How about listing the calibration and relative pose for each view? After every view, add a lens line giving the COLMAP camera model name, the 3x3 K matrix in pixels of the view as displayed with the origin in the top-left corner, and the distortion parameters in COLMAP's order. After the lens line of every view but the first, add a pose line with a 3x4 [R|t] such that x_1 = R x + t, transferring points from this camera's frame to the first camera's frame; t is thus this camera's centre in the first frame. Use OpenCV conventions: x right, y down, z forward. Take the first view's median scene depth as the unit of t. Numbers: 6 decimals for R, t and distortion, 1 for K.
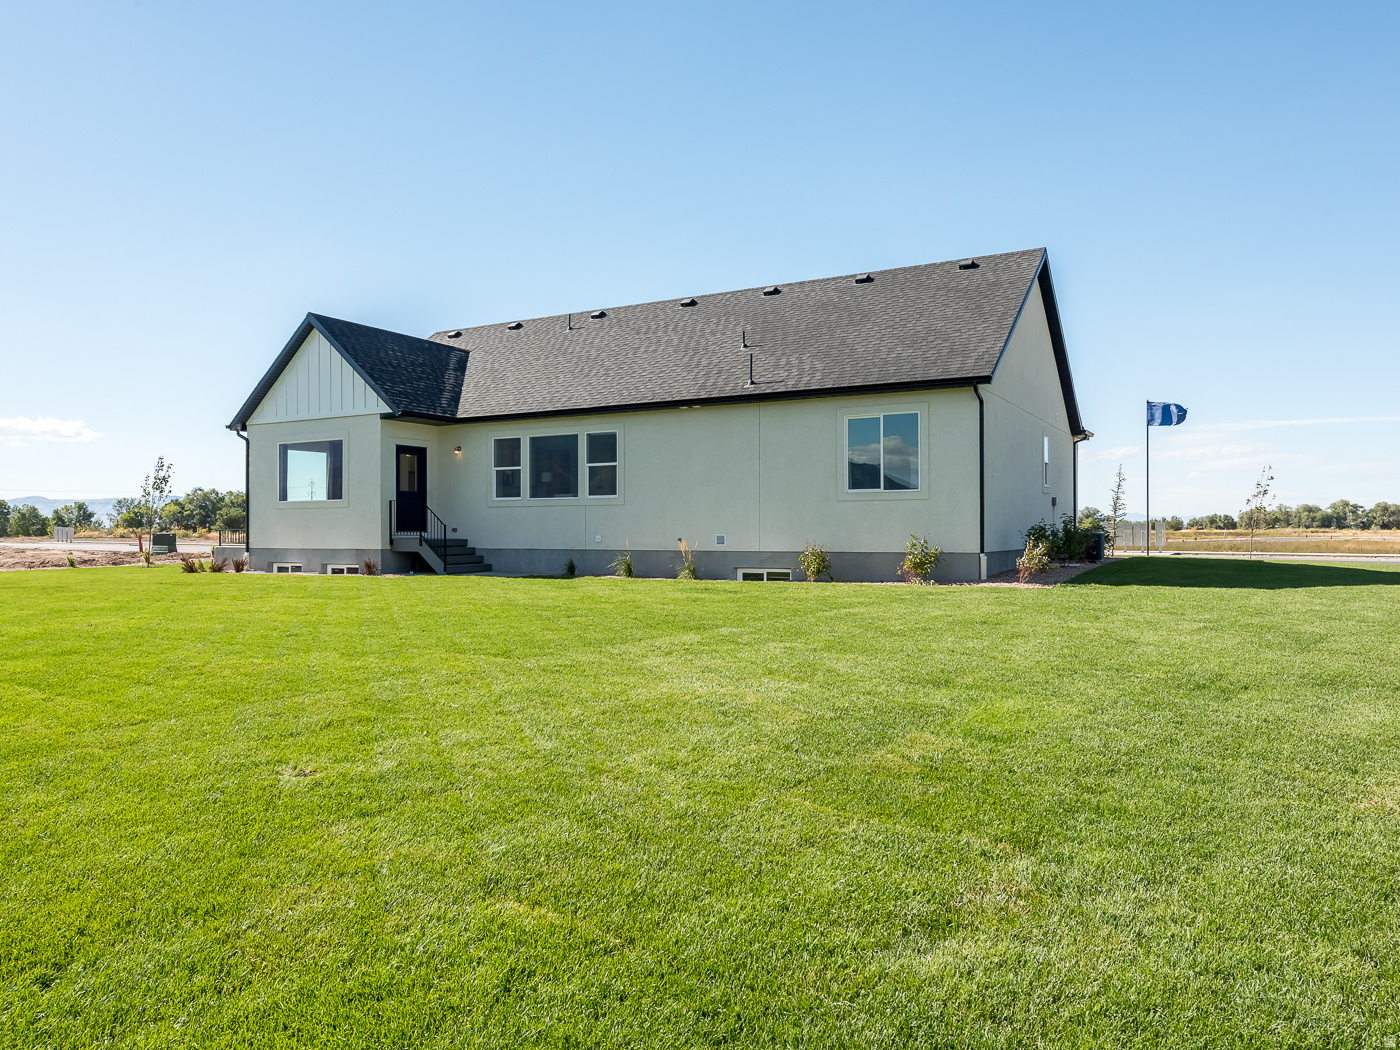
lens RADIAL K [[954.2, 0, 700.0], [0, 954.2, 525.0], [0, 0, 1]] dist [-0.006011, -0.001621]
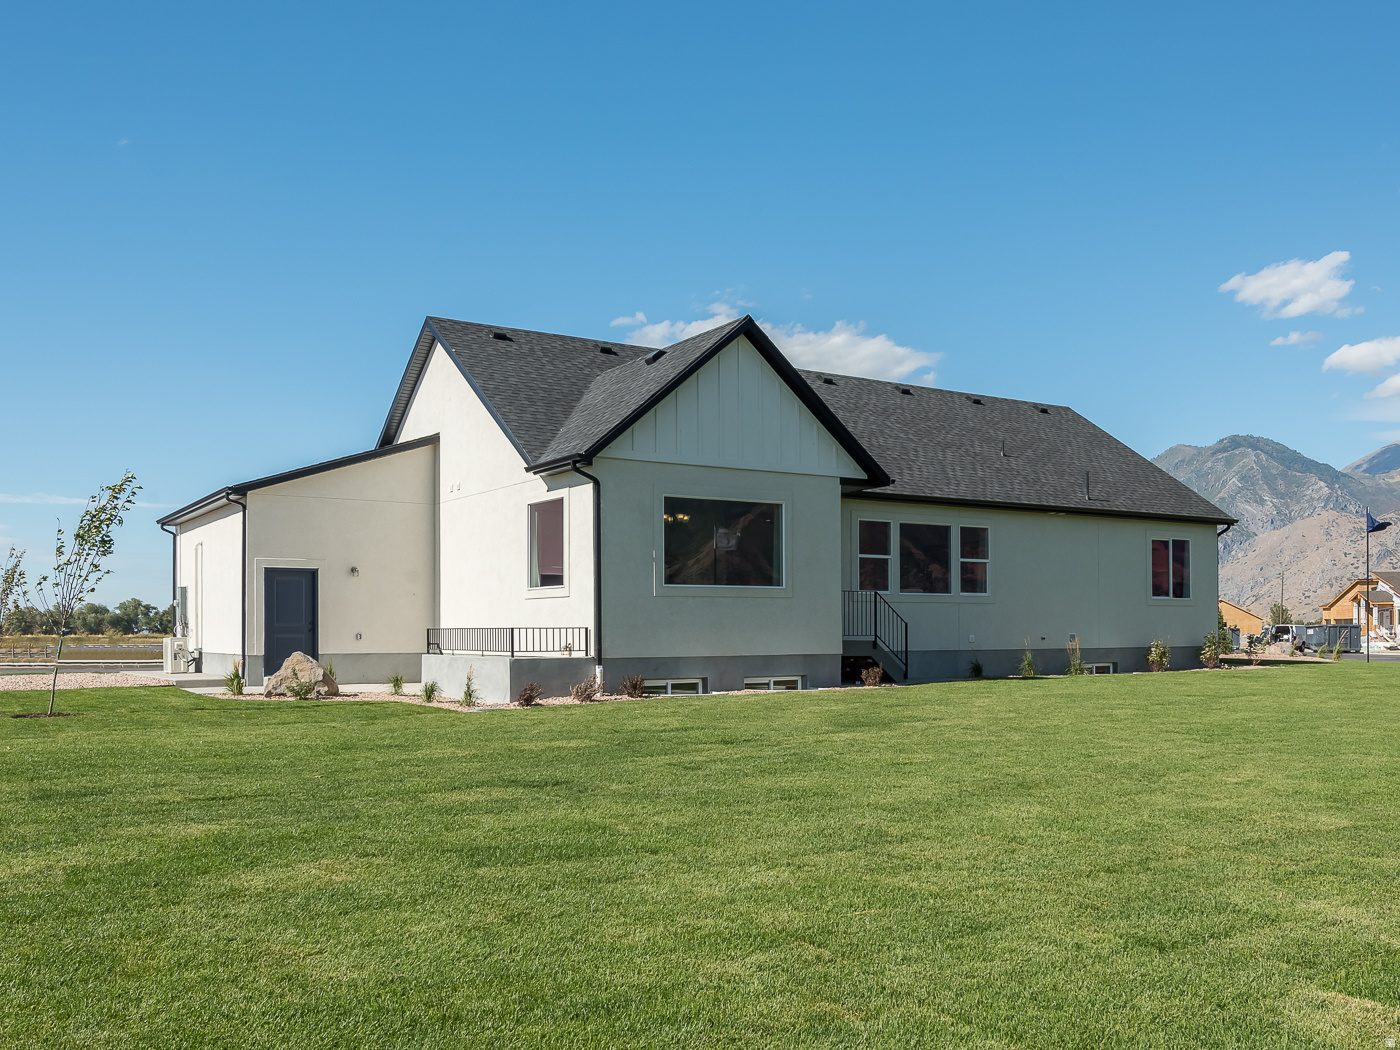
lens RADIAL K [[1194.5, 0, 700.4], [0, 1194.5, 619.4], [0, 0, 1]] dist [0.035106, 0.000212]
pose [[0.472741, 0.008739, 0.881158, -1.245078], [-0.001993, 0.999959, -0.008847, 0.006589], [-0.881199, 0.002426, 0.472739, 0.652518]]
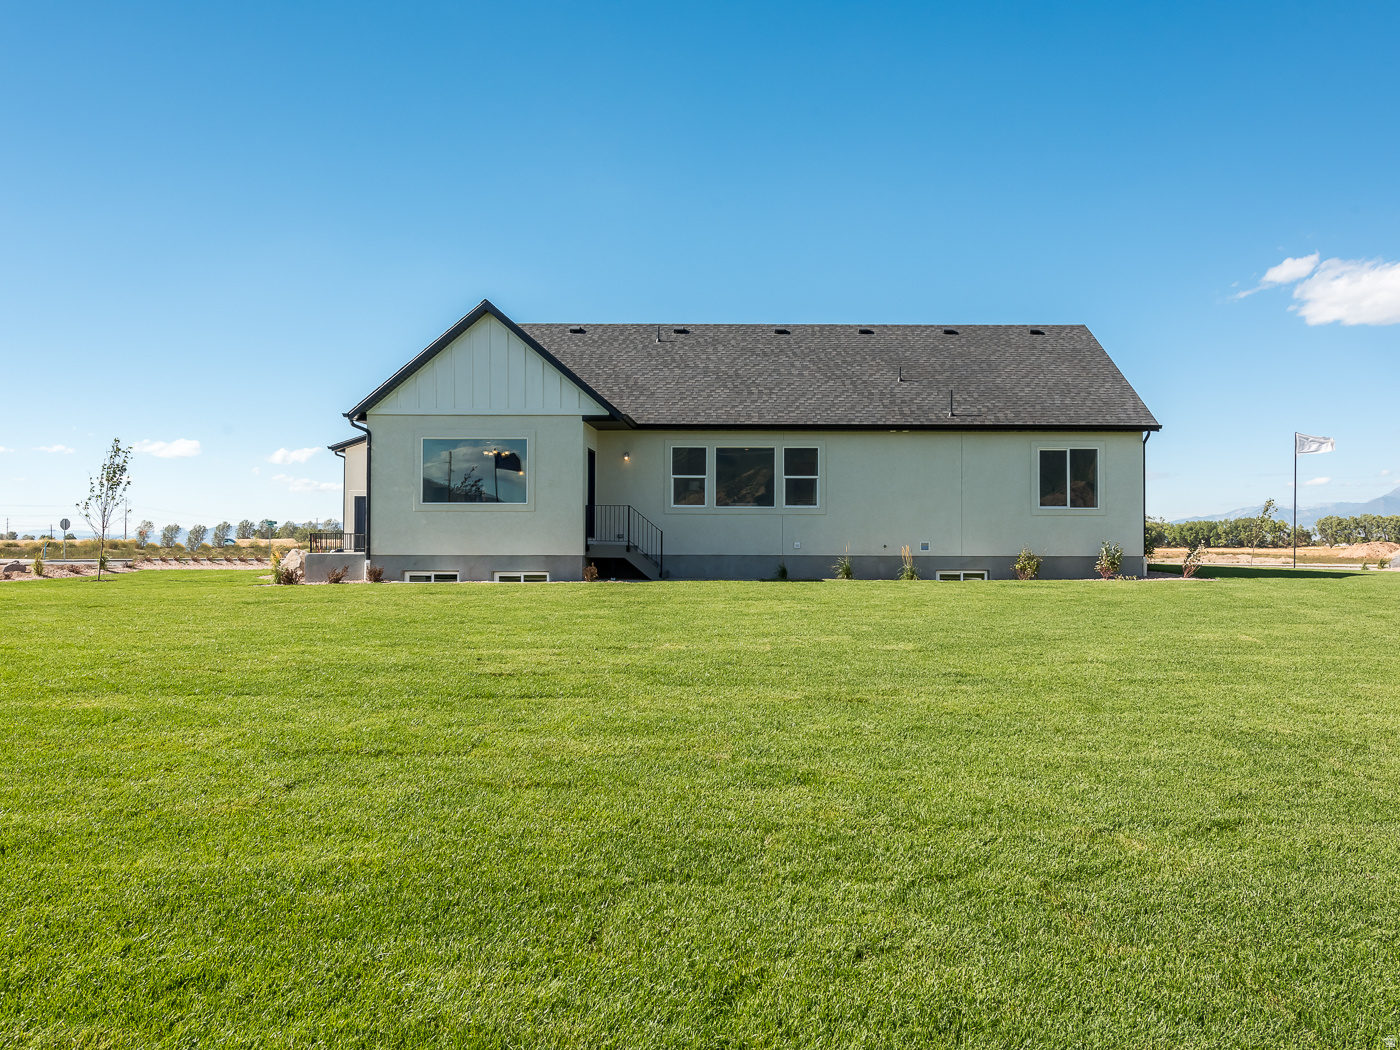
lens RADIAL K [[833.9, 0, 700.0], [0, 833.9, 525.0], [0, 0, 1]] dist [0.004162, 0.000163]
pose [[0.882163, 0.012843, 0.470770, -0.633225], [-0.008581, 0.999900, -0.011197, 0.003227], [-0.470867, 0.005838, 0.882185, 0.203860]]
